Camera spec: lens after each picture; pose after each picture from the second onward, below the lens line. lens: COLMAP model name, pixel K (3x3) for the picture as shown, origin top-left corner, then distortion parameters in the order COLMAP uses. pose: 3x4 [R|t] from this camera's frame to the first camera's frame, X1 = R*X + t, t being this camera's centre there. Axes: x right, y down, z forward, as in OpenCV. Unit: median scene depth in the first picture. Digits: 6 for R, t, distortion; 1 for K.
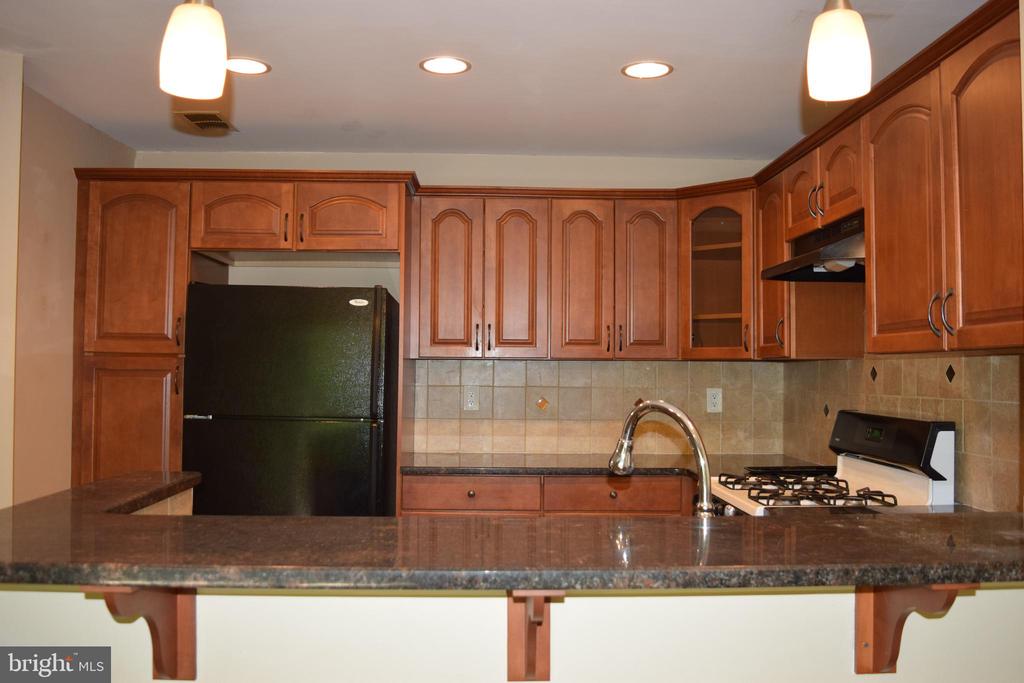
lens RADIAL K [[888.5, 0, 513.2], [0, 888.5, 343.7], [0, 0, 1]] dist [-0.093199, 0.027729]
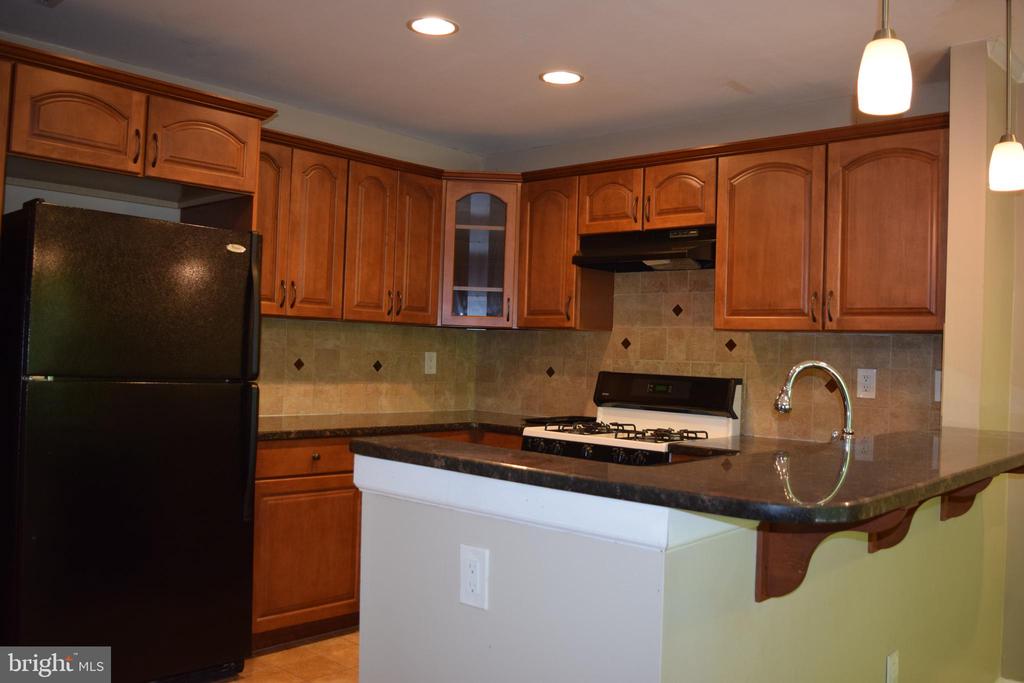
lens RADIAL K [[888.5, 0, 511.8], [0, 888.5, 342.0], [0, 0, 1]] dist [-0.093199, 0.027729]
pose [[0.692214, 0.024508, 0.721276, -0.614265], [-0.051259, 0.998569, 0.015264, 0.019246], [-0.719870, -0.047538, 0.692479, 0.191683]]
